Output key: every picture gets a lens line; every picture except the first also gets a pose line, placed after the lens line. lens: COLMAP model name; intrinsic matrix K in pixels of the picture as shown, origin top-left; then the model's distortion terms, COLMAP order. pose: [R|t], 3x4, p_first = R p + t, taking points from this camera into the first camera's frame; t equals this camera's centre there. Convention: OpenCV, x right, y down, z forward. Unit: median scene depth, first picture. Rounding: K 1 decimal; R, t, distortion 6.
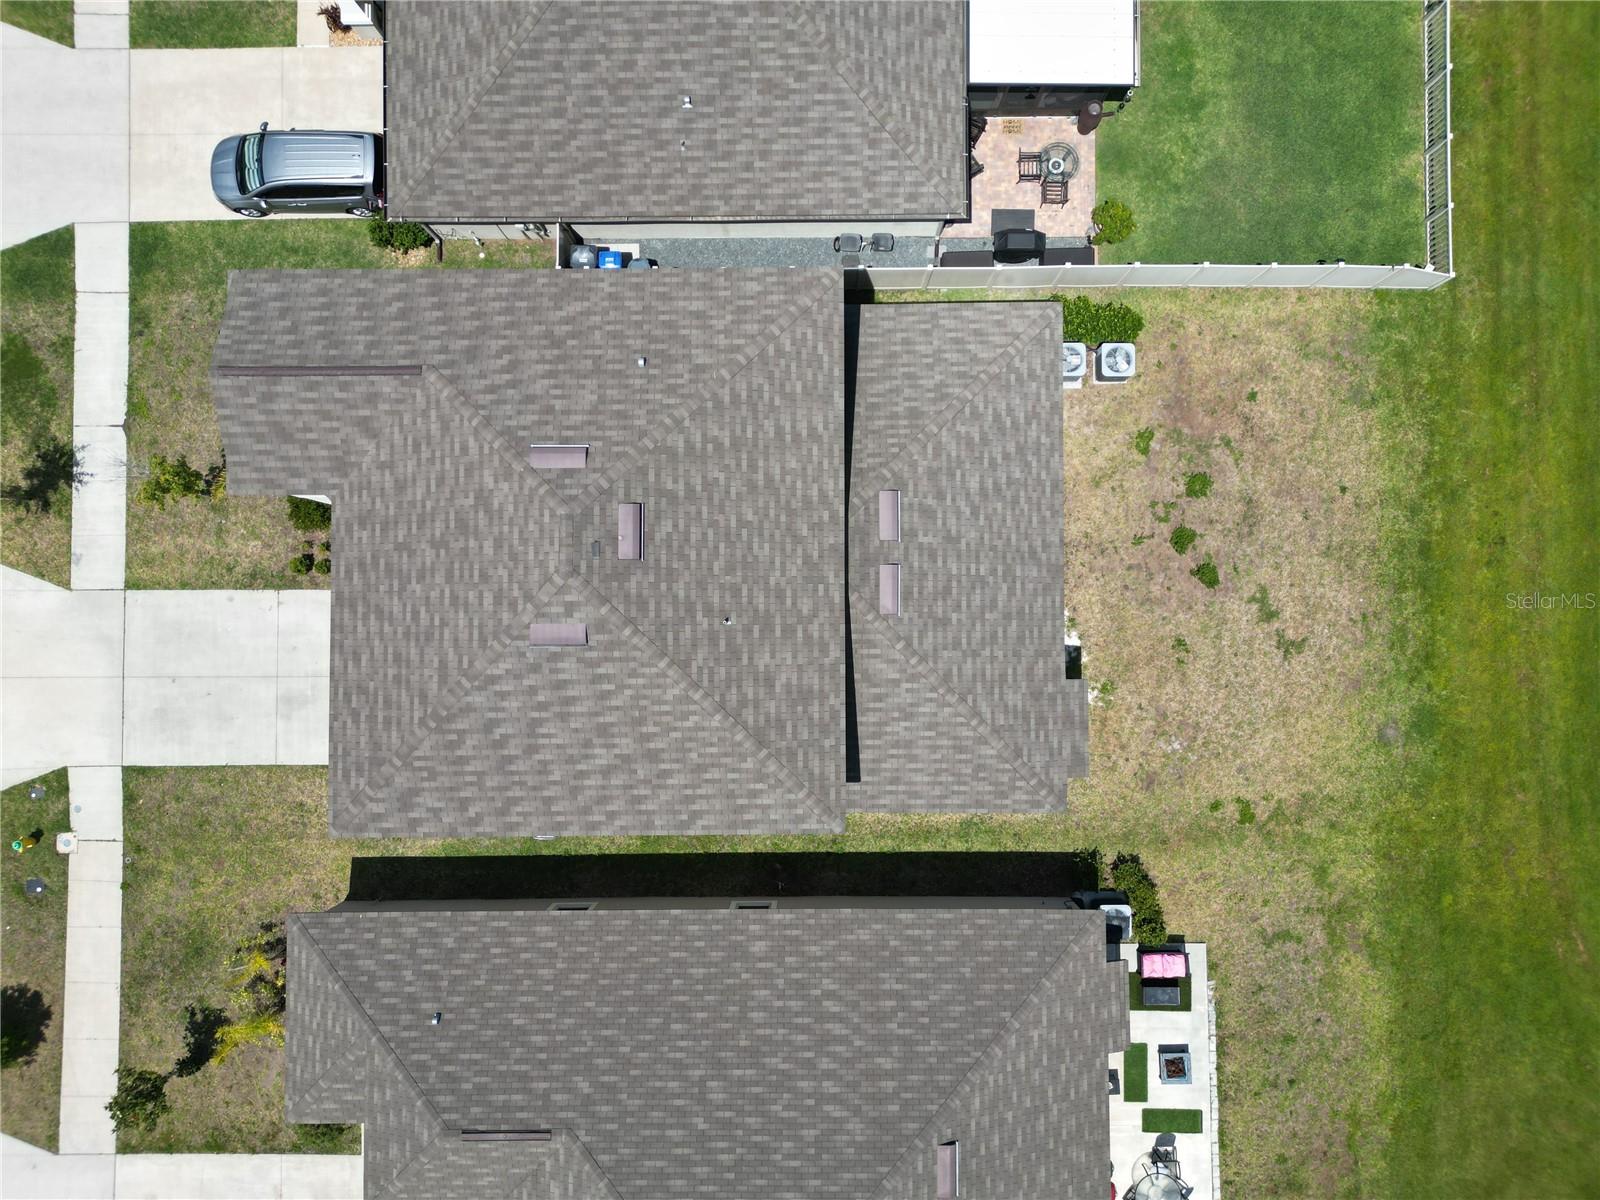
lens RADIAL K [[1113.7, 0, 806.6], [0, 1113.7, 616.9], [0, 0, 1]] dist [0.081302, -0.080324]
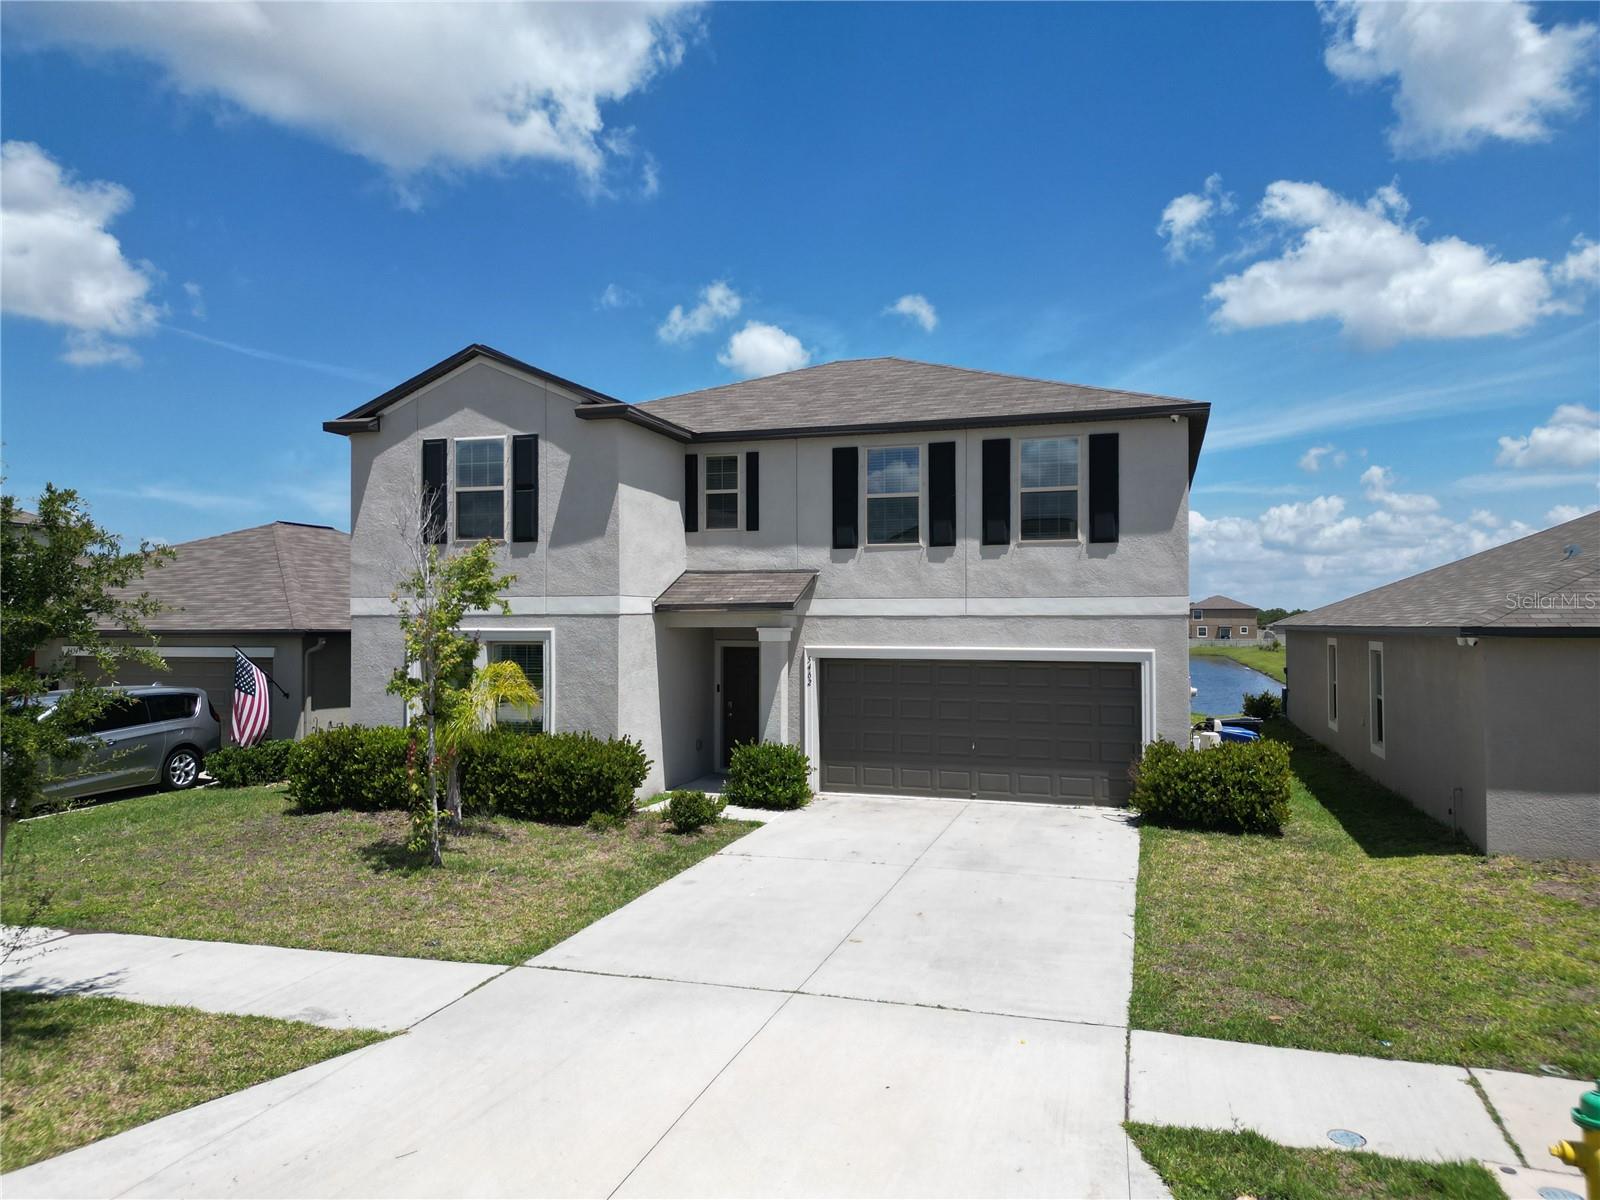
lens RADIAL K [[1113.7, 0, 806.6], [0, 1113.7, 616.9], [0, 0, 1]] dist [0.081302, -0.080324]
pose [[0.296816, 0.012170, 0.954857, -0.864386], [0.954340, 0.031493, -0.297057, 0.132195], [-0.033686, 0.999430, -0.002266, 0.910635]]
